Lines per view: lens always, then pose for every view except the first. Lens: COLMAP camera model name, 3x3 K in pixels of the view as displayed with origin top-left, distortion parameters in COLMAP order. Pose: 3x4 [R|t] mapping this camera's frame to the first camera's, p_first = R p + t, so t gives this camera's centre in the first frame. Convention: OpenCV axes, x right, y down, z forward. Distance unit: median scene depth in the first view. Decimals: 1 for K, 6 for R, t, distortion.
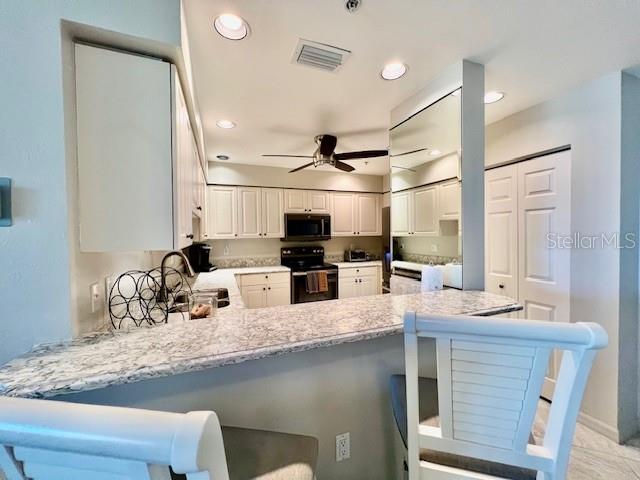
lens RADIAL K [[255.8, 0, 319.2], [0, 255.8, 239.1], [0, 0, 1]] dist [-0.001345, -0.000414]
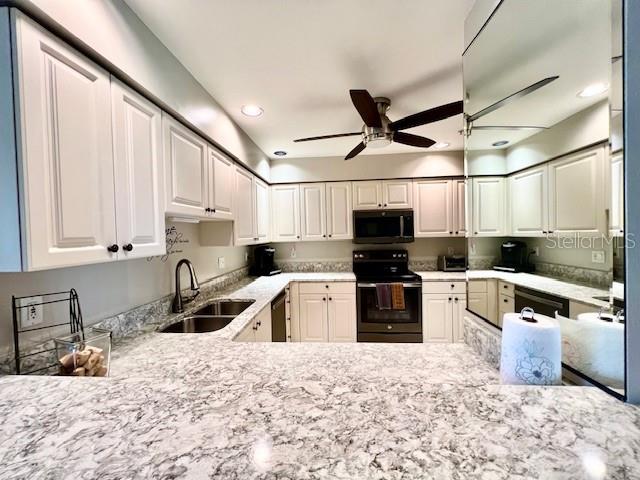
lens RADIAL K [[255.8, 0, 319.2], [0, 255.8, 239.1], [0, 0, 1]] dist [-0.001345, -0.000414]
pose [[0.901184, -0.000523, -0.433436, 0.130843], [0.004474, 0.999957, 0.008095, -0.014091], [0.433413, -0.009234, 0.901148, 0.196454]]
